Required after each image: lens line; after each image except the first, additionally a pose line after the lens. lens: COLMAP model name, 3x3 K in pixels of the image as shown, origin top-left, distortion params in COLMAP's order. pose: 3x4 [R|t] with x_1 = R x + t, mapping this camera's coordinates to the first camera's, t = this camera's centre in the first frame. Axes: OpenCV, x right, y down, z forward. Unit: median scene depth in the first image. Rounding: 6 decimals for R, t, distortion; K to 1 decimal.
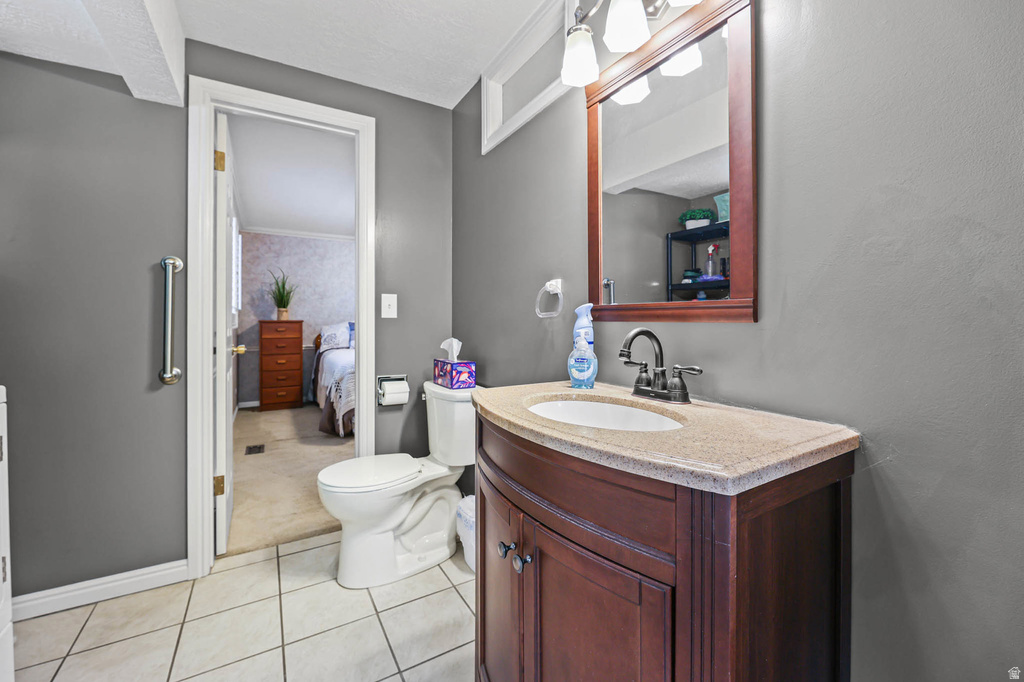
lens RADIAL K [[420.0, 0, 508.8], [0, 420.0, 318.7], [0, 0, 1]] dist [-0.000833, -0.000152]
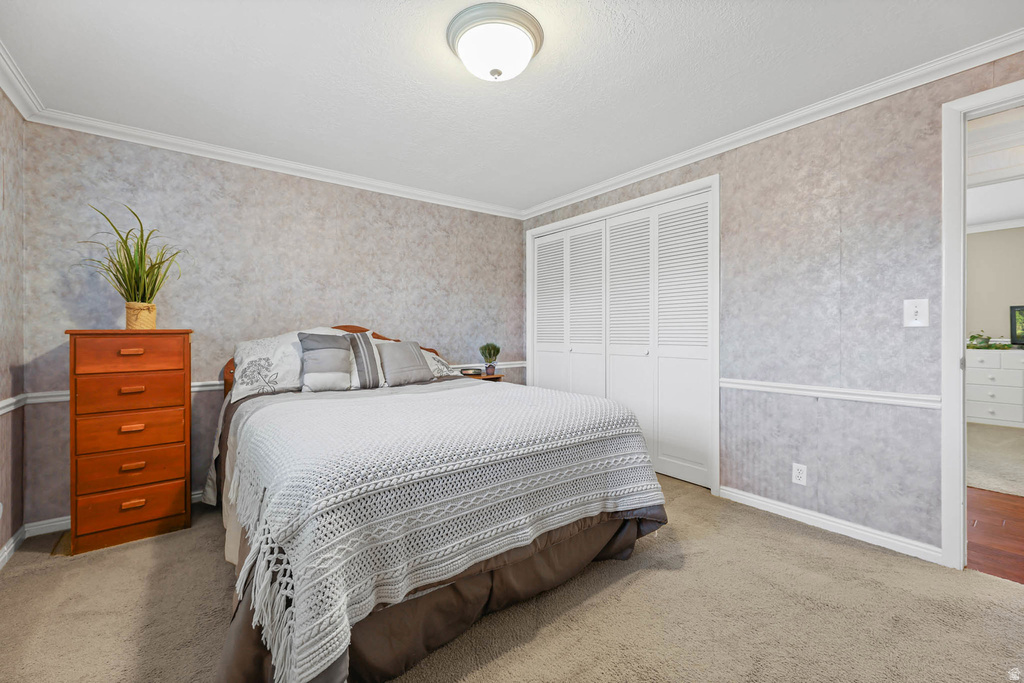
lens RADIAL K [[414.8, 0, 510.7], [0, 414.8, 325.7], [0, 0, 1]] dist [0.000353, 0.000368]
pose [[0.990489, -0.003522, 0.137546, -0.212885], [0.003825, 0.999991, -0.001944, 0.001799], [-0.137538, 0.002452, 0.990494, 0.514240]]
